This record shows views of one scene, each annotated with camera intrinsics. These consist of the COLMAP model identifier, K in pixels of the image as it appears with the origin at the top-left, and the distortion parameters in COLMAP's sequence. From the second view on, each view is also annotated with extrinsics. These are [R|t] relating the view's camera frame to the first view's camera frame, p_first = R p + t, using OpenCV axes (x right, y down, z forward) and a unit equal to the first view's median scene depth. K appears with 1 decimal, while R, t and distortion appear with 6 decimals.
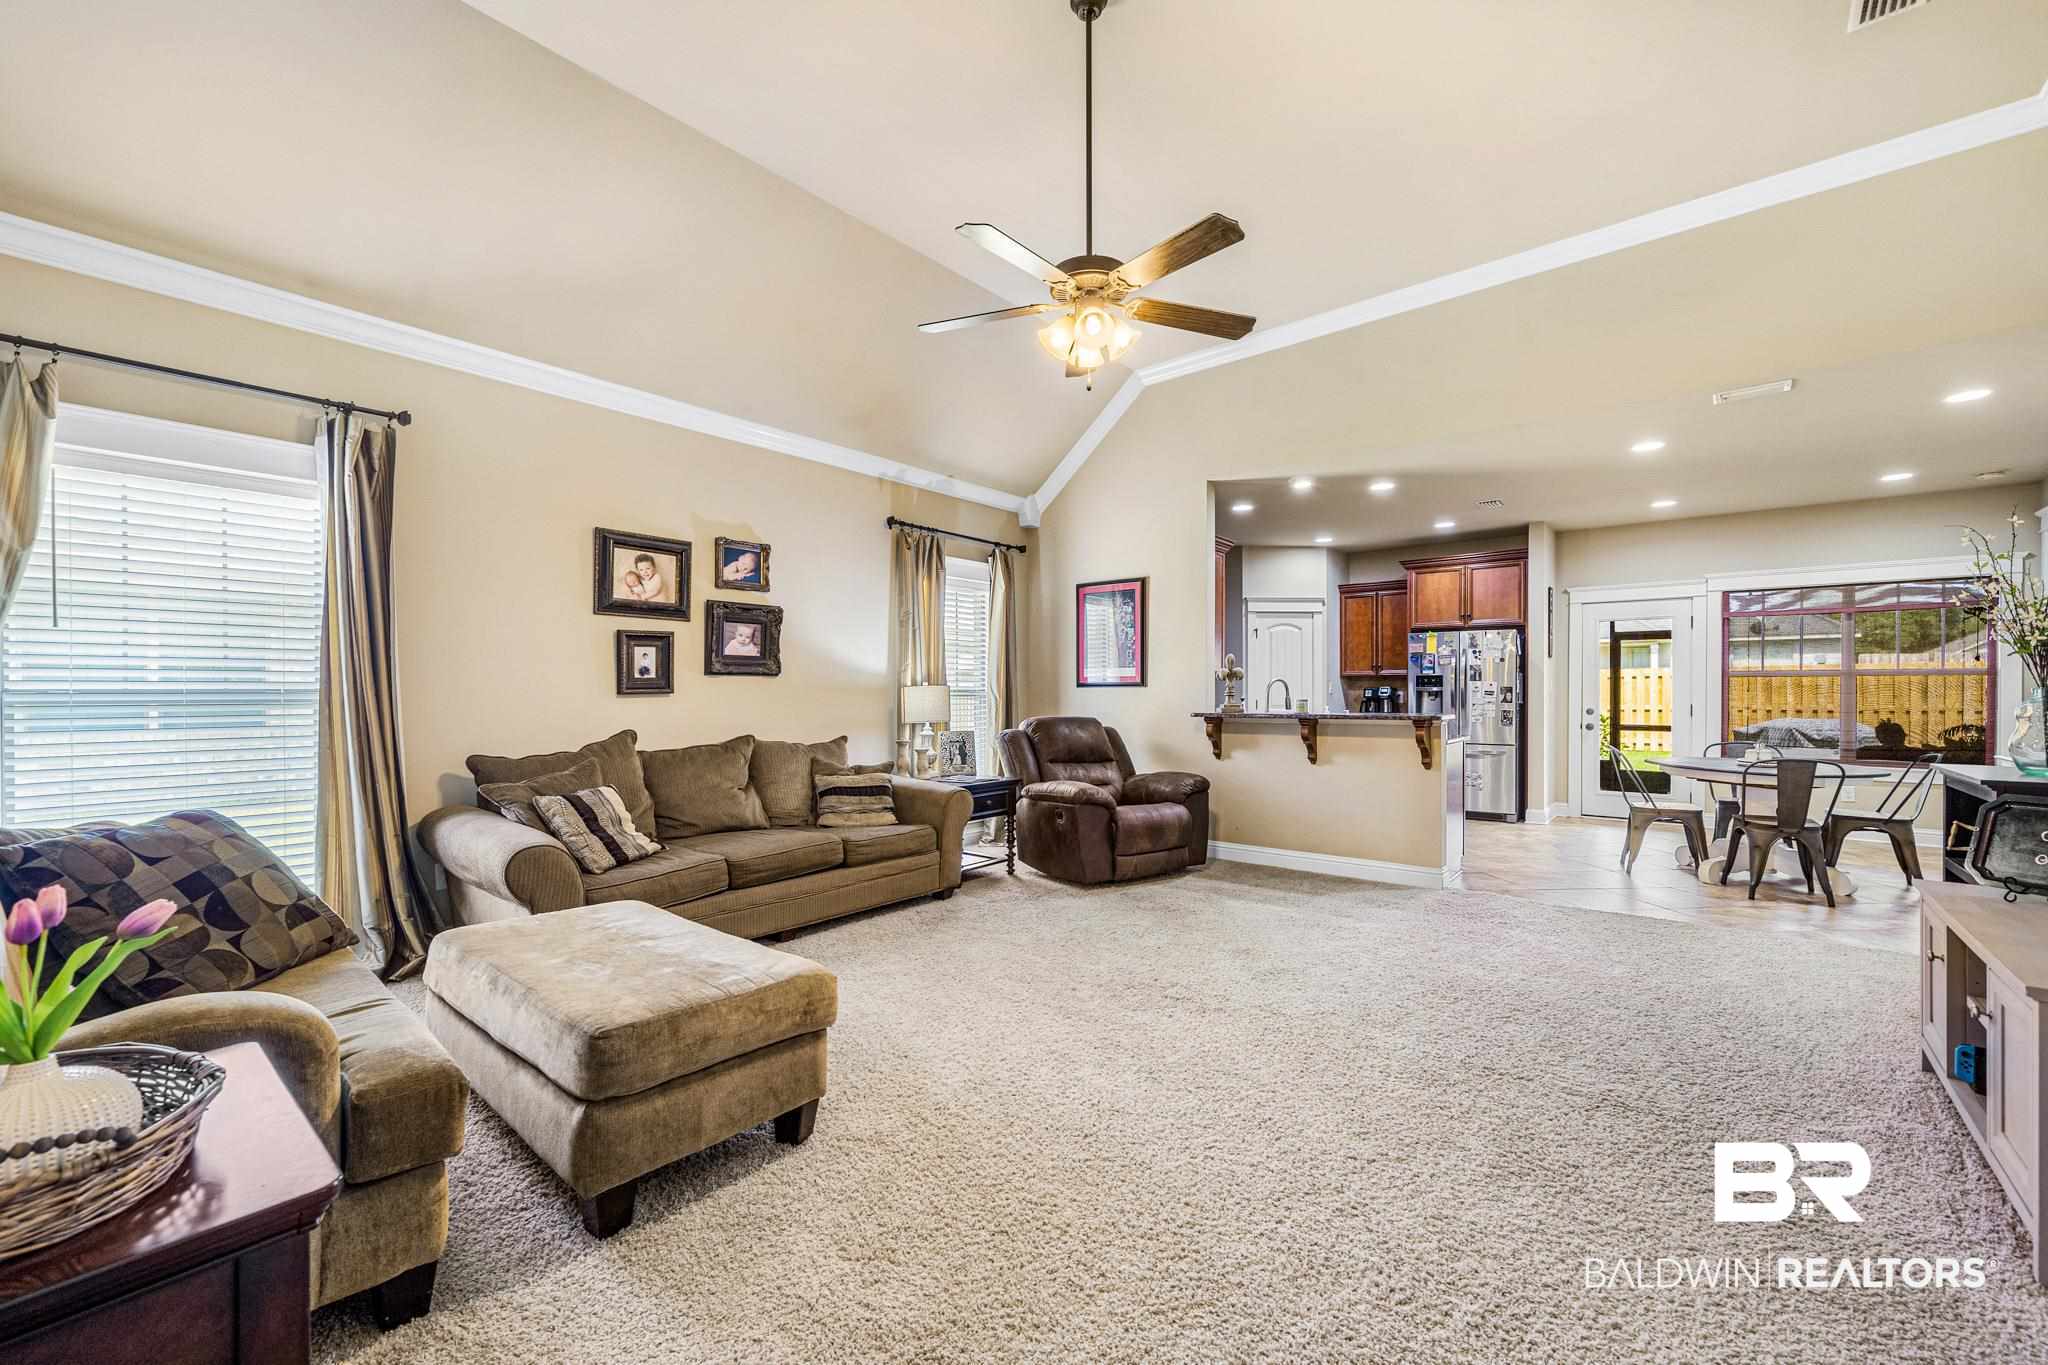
lens RADIAL K [[816.5, 0, 1021.1], [0, 816.5, 694.6], [0, 0, 1]] dist [-0.002548, -0.000312]
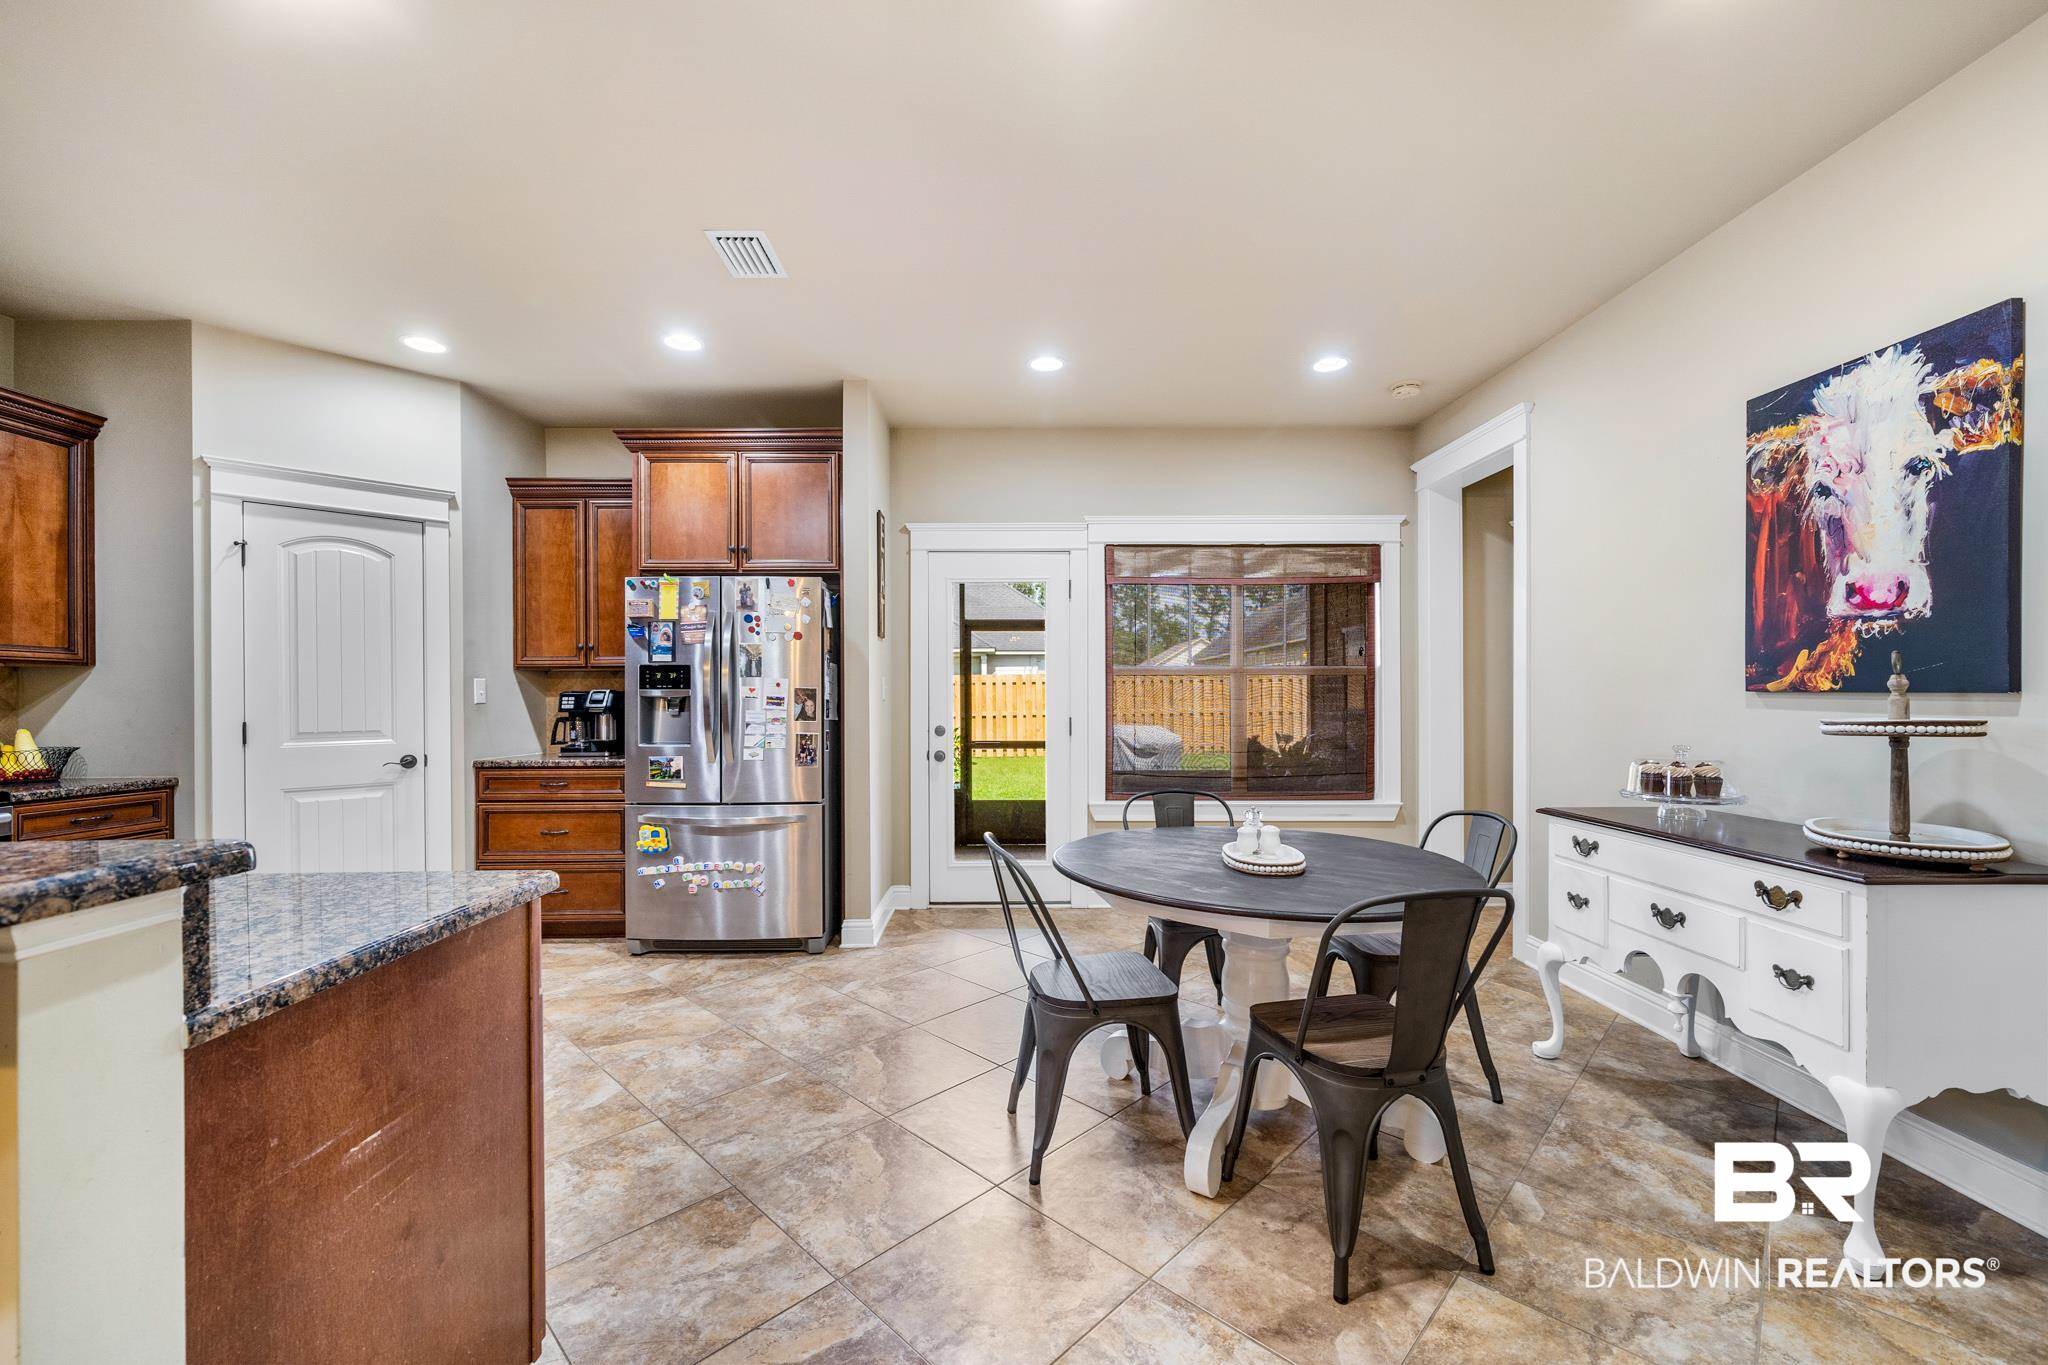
lens RADIAL K [[811.4, 0, 1023.9], [0, 811.4, 695.3], [0, 0, 1]] dist [-0.001180, -0.000149]
pose [[0.753039, -0.001354, 0.657975, 0.536240], [0.006687, 0.999962, -0.005596, -0.002495], [-0.657942, 0.008614, 0.753019, 0.778129]]
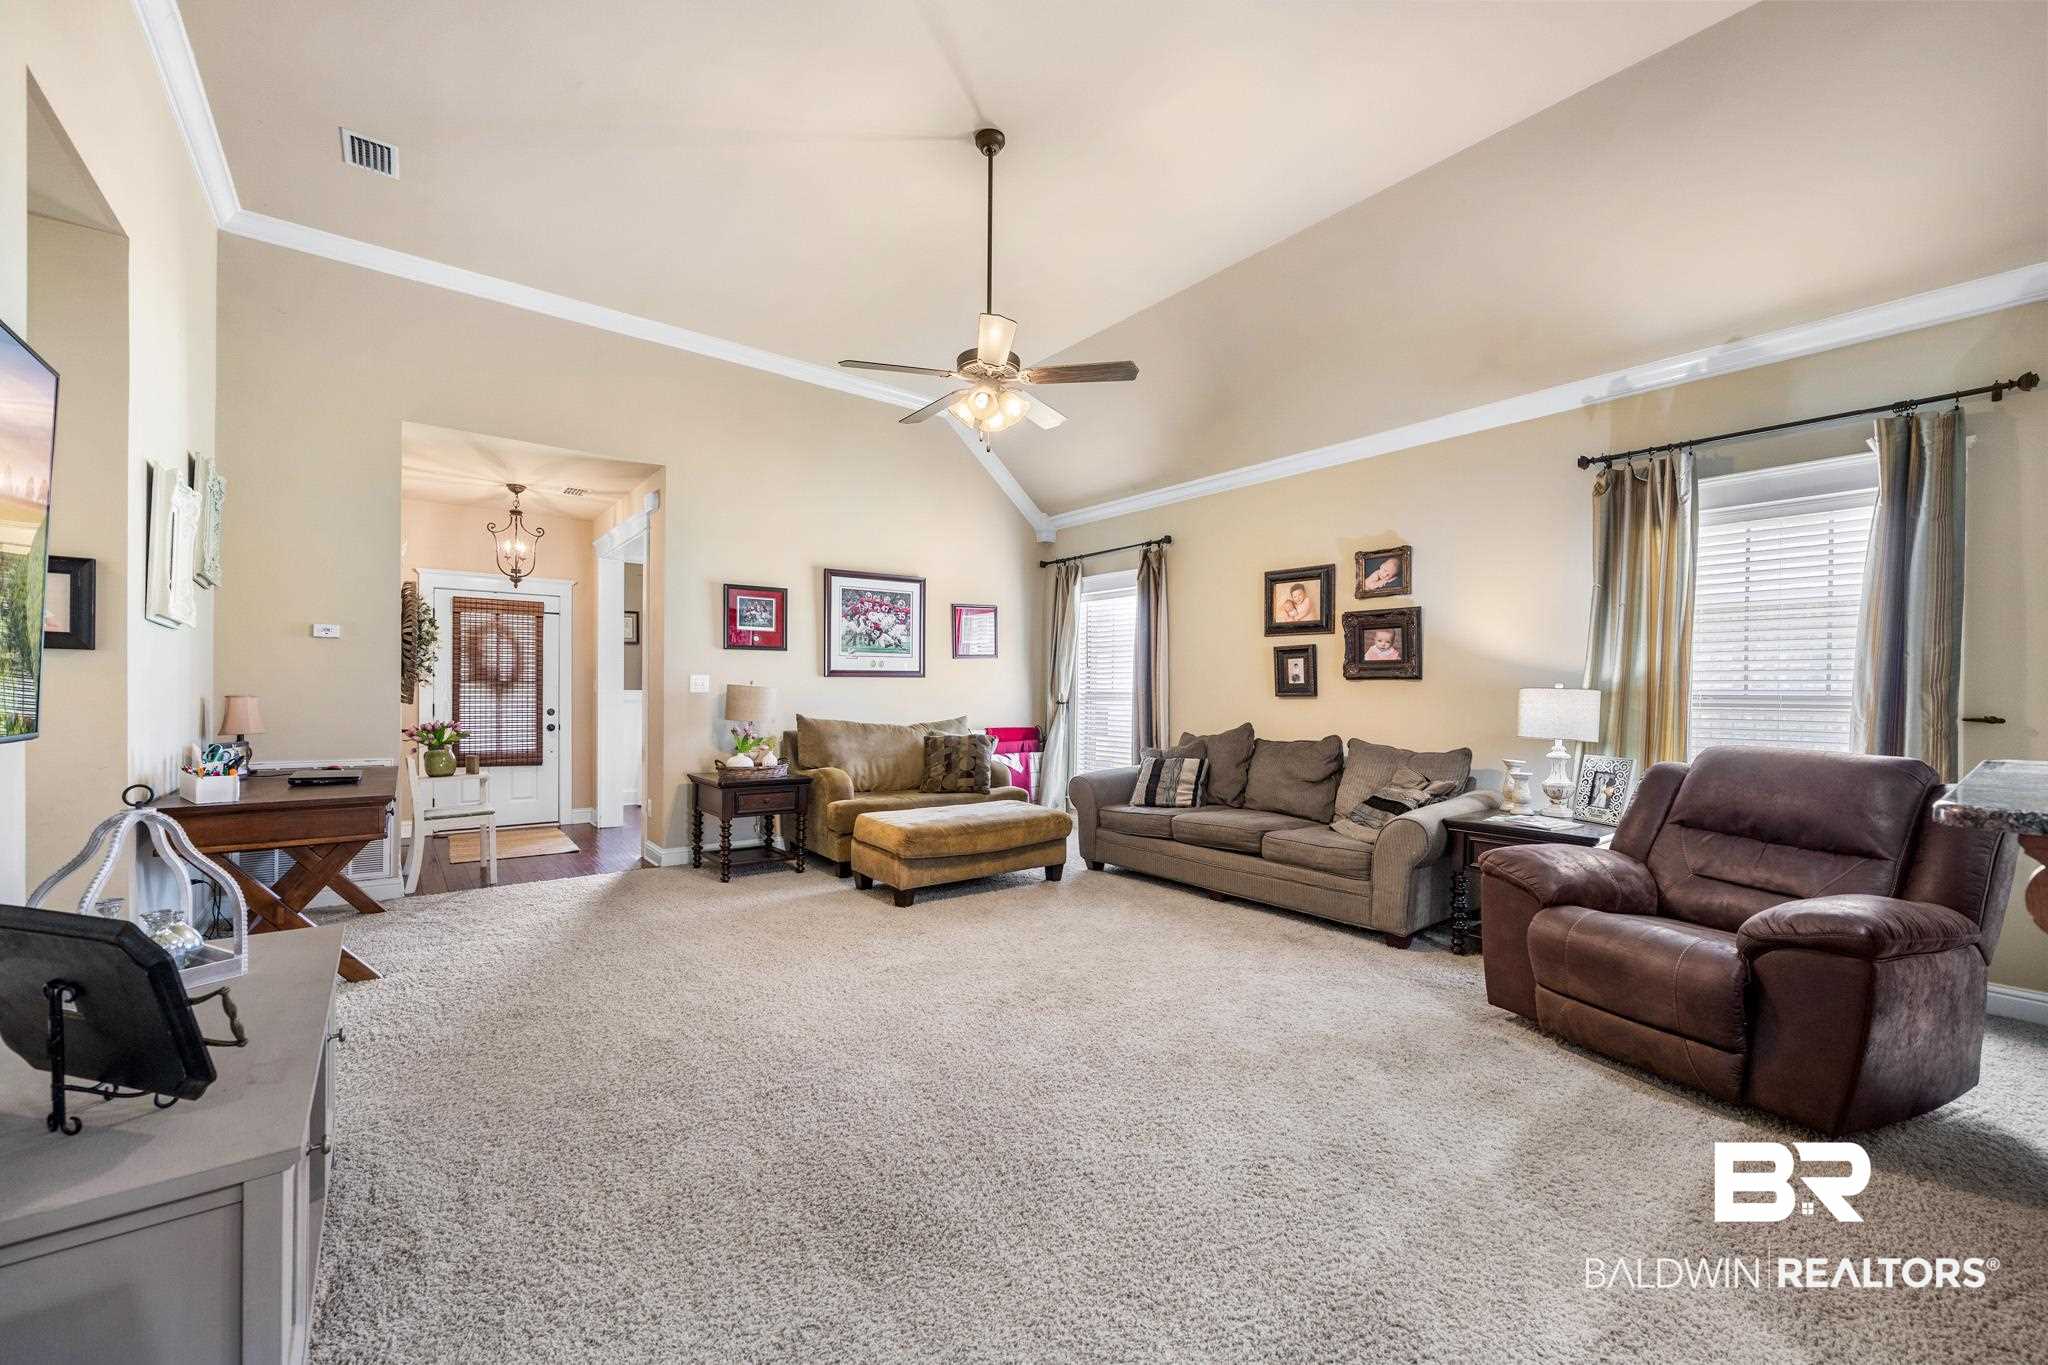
lens RADIAL K [[811.4, 0, 1023.9], [0, 811.4, 695.3], [0, 0, 1]] dist [-0.001180, -0.000149]
pose [[-0.198440, 0.003379, -0.980107, 0.733248], [-0.011328, 0.999919, 0.005741, -0.004206], [0.980048, 0.012242, -0.198386, 0.740461]]
